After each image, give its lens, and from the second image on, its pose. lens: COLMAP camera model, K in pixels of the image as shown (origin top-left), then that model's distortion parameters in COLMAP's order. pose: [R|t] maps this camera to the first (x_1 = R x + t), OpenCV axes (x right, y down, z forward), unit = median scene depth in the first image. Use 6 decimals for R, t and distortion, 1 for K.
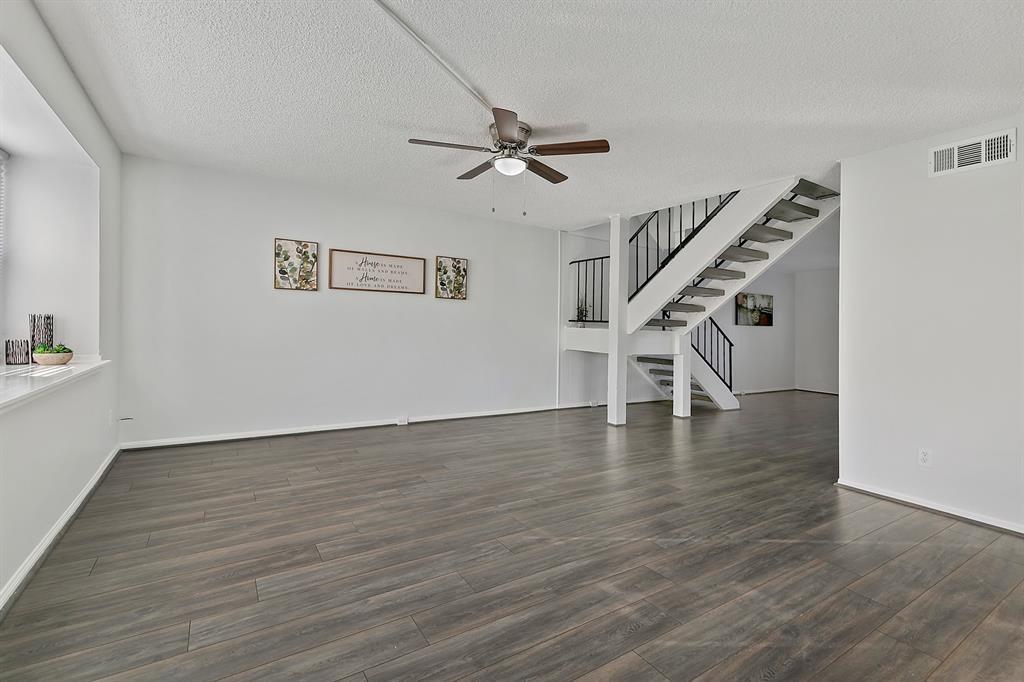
lens RADIAL K [[466.2, 0, 521.5], [0, 466.2, 327.3], [0, 0, 1]] dist [0.011421, -0.000295]
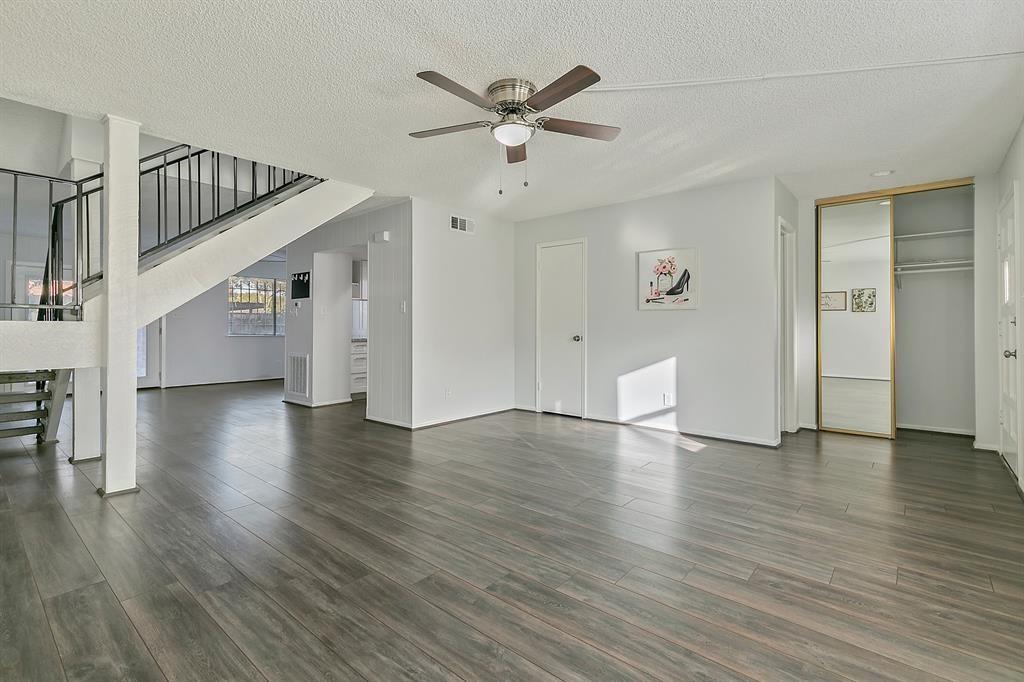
lens RADIAL K [[466.2, 0, 521.5], [0, 466.2, 327.3], [0, 0, 1]] dist [0.011421, -0.000295]
pose [[-0.288428, -0.035579, 0.956840, -1.128139], [-0.006901, 0.999361, 0.035080, -0.034171], [-0.957477, 0.003515, -0.288489, 1.641447]]
